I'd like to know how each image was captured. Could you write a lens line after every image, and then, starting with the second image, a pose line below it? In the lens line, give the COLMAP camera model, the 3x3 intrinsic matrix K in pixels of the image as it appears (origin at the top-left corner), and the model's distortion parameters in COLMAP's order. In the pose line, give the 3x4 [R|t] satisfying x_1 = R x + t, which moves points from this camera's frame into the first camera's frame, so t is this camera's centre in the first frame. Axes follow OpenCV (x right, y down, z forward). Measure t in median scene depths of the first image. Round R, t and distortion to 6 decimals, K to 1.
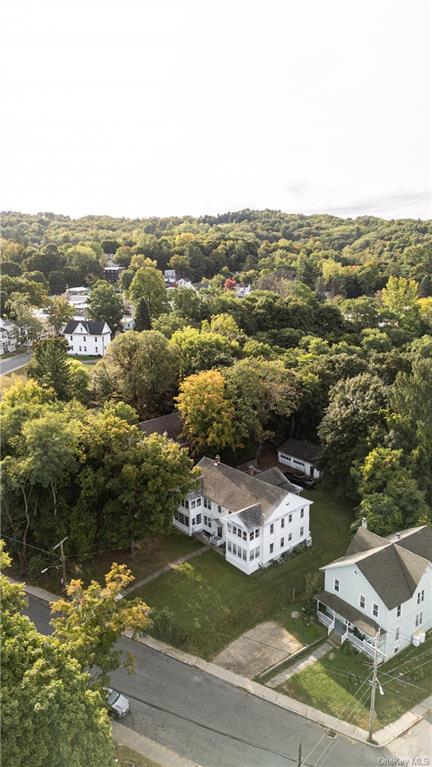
lens RADIAL K [[533.5, 0, 216.2], [0, 533.5, 386.7], [0, 0, 1]] dist [0.061865, -0.049383]
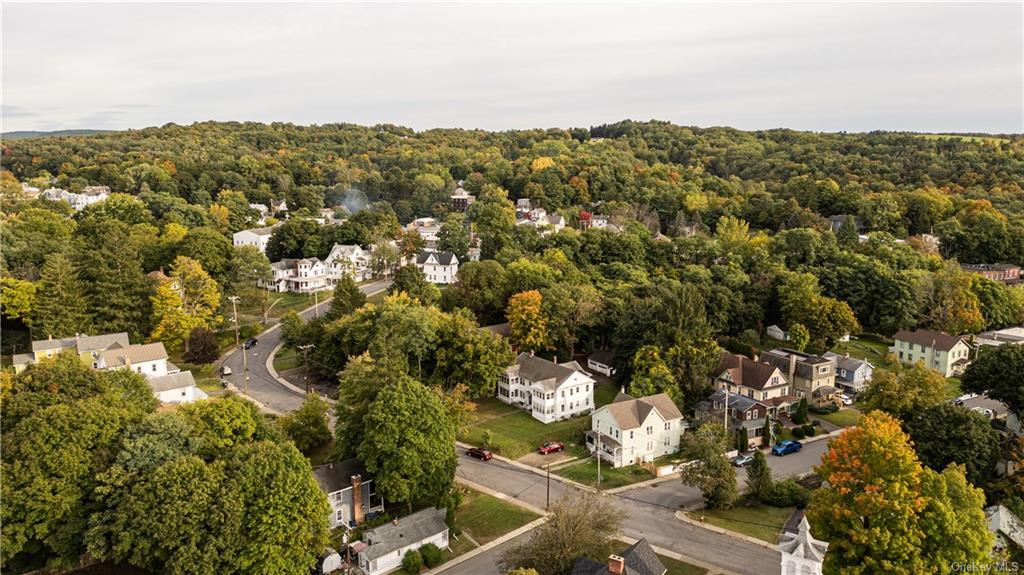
lens RADIAL K [[712.2, 0, 515.6], [0, 712.2, 292.4], [0, 0, 1]] dist [0.061865, -0.049383]
pose [[0.993882, 0.025672, -0.107418, 0.082446], [-0.033359, 0.996962, -0.070388, 0.059905], [0.105285, 0.073541, 0.991719, -0.453258]]
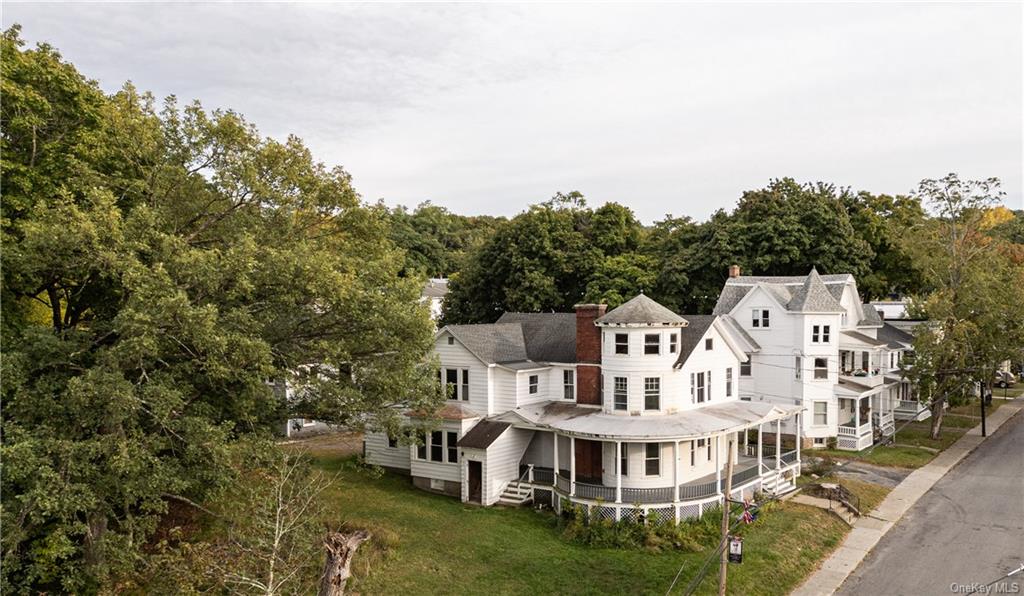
lens RADIAL K [[884.2, 0, 640.5], [0, 884.2, 354.1], [0, 0, 1]] dist [0.148030, 0.001523]
pose [[0.969061, 0.025619, -0.245490, -0.429861], [-0.071682, 0.980943, -0.180591, -0.025999], [0.236185, 0.192601, 0.952429, 0.665616]]
